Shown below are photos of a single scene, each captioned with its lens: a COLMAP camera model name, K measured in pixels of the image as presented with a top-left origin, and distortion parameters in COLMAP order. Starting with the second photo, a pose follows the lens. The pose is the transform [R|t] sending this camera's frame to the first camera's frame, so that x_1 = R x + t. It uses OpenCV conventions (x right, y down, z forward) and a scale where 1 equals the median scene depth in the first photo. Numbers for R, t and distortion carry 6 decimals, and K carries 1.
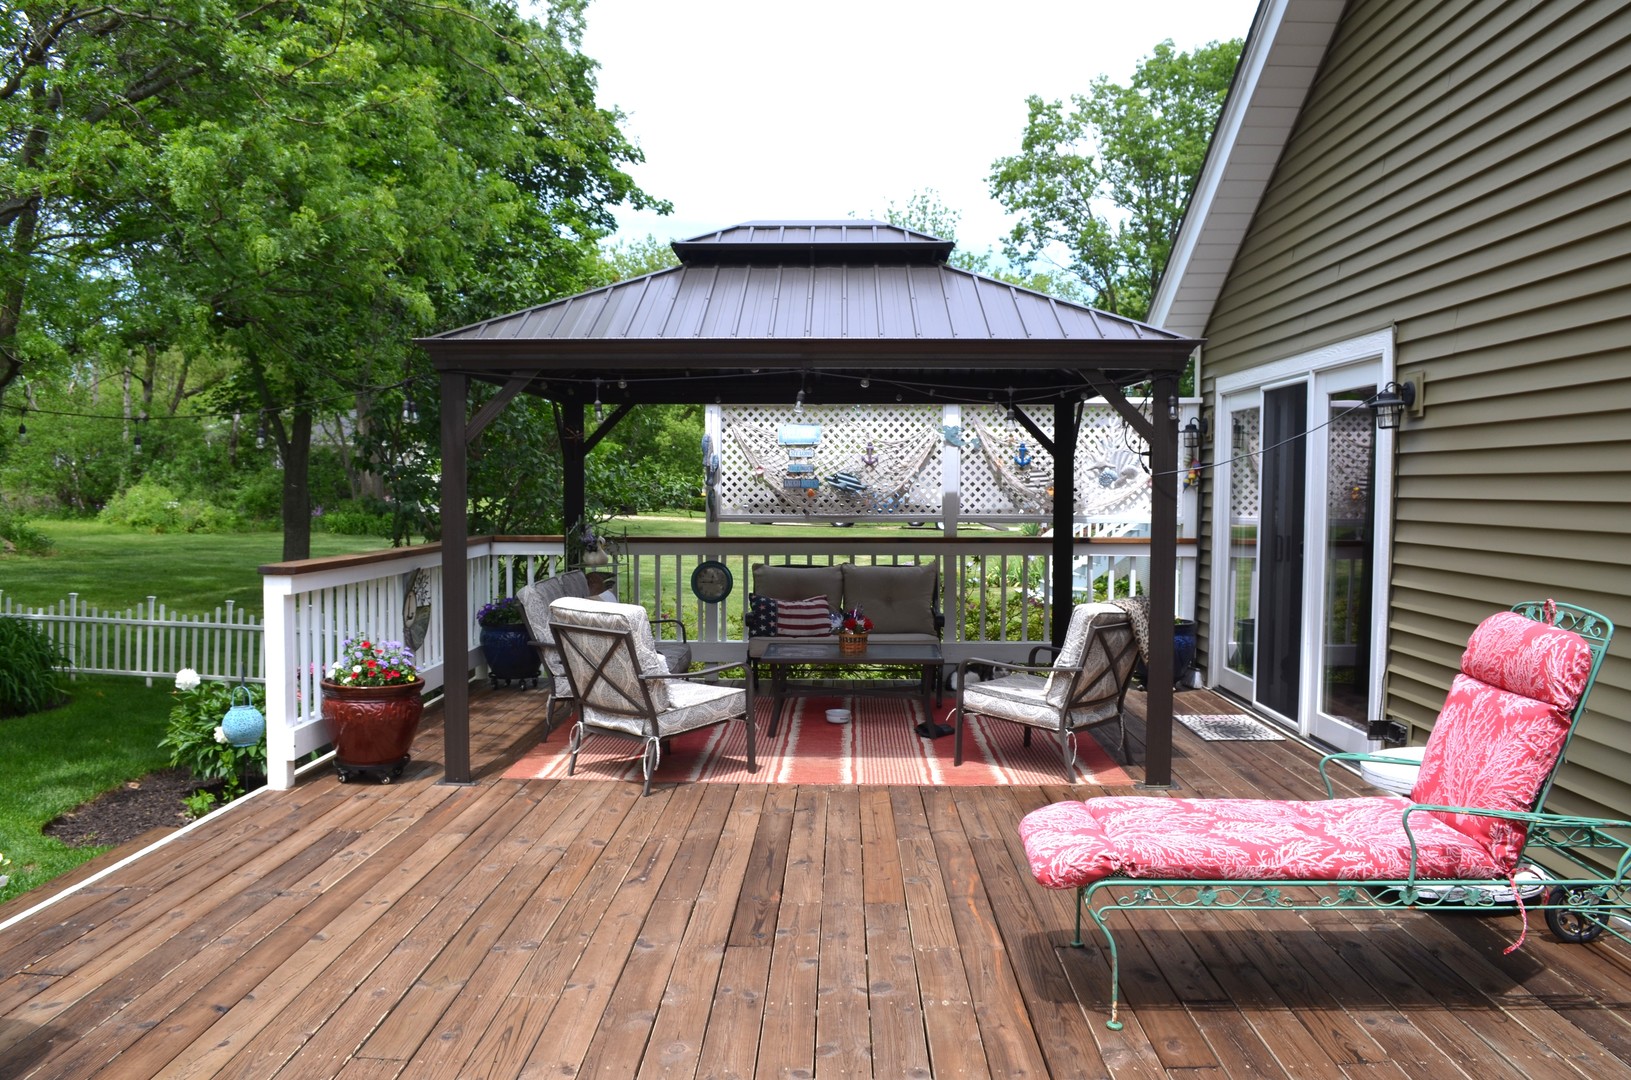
lens RADIAL K [[1304.0, 0, 814.4], [0, 1304.0, 539.8], [0, 0, 1]] dist [-0.035531, 0.019445]
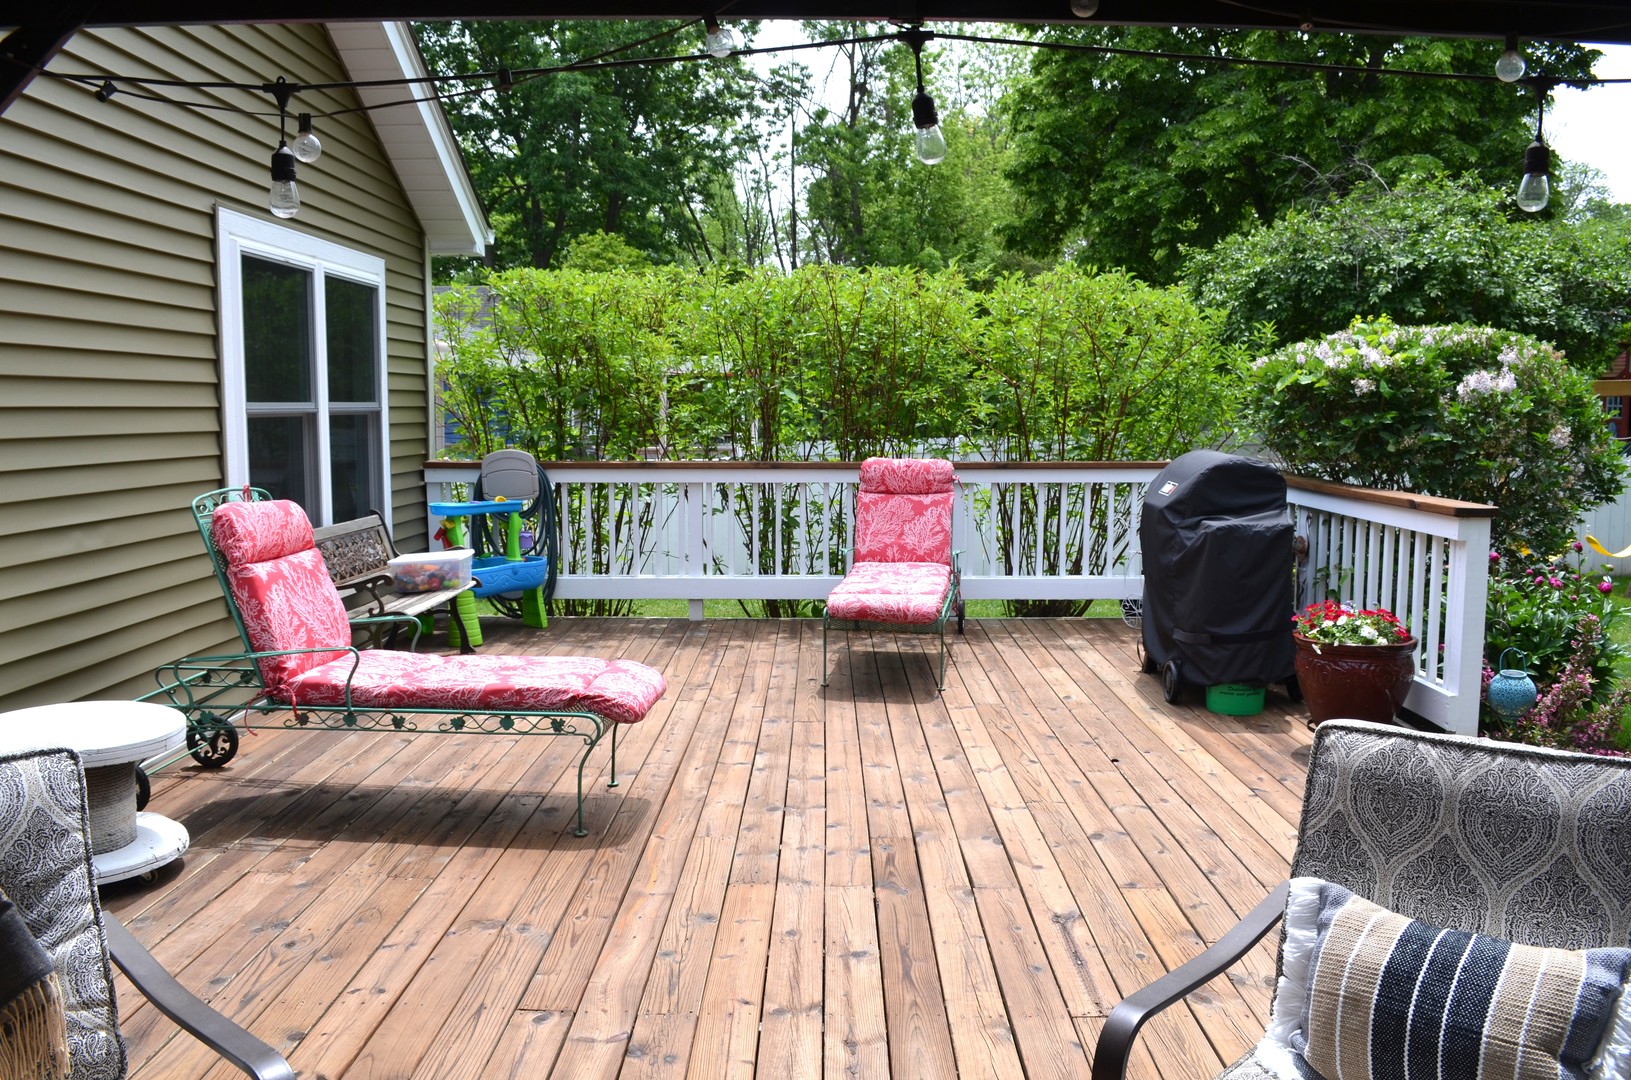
lens RADIAL K [[1304.0, 0, 815.5], [0, 1304.0, 540.8], [0, 0, 1]] dist [-0.035531, 0.019445]
pose [[-0.999835, -0.010158, -0.015077, 0.029081], [-0.012183, 0.989940, 0.140963, -0.073095], [0.013493, 0.141123, -0.989900, 1.958237]]
